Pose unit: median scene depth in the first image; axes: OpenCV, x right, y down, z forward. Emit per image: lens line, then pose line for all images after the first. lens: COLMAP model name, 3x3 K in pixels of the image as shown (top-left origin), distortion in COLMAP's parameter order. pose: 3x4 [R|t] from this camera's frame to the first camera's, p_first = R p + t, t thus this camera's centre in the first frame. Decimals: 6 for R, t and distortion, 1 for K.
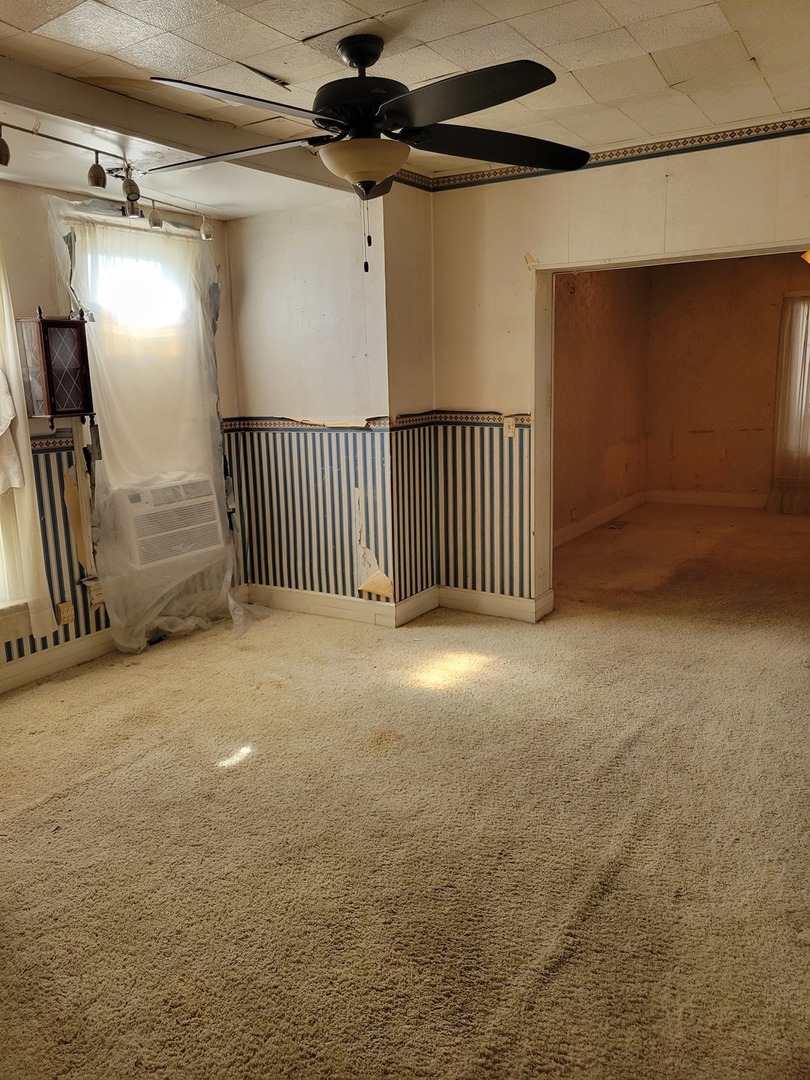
lens RADIAL K [[809.8, 0, 407.2], [0, 809.8, 523.8], [0, 0, 1]] dist [0.046706, -0.025760]
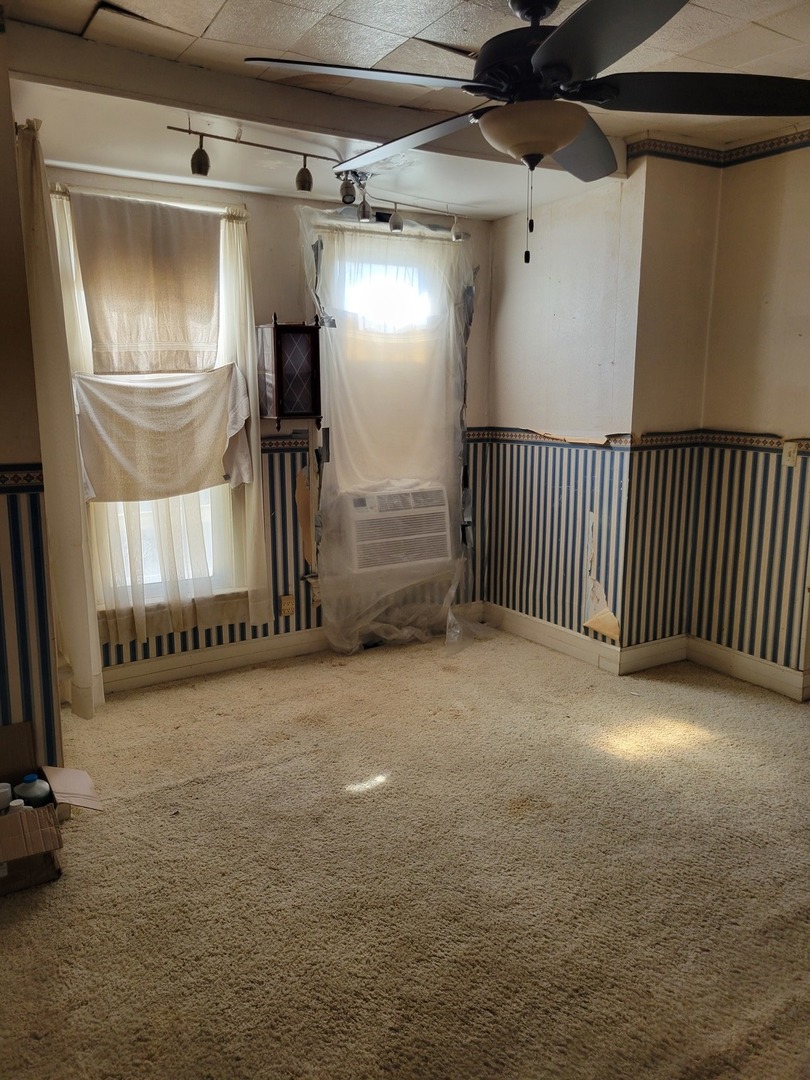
lens RADIAL K [[809.8, 0, 402.2], [0, 809.8, 538.8], [0, 0, 1]] dist [0.046706, -0.025760]
pose [[0.896496, 0.106379, -0.430092, 0.154781], [-0.103668, 0.994165, 0.029810, -0.022744], [0.430753, 0.017862, 0.902293, 0.119656]]
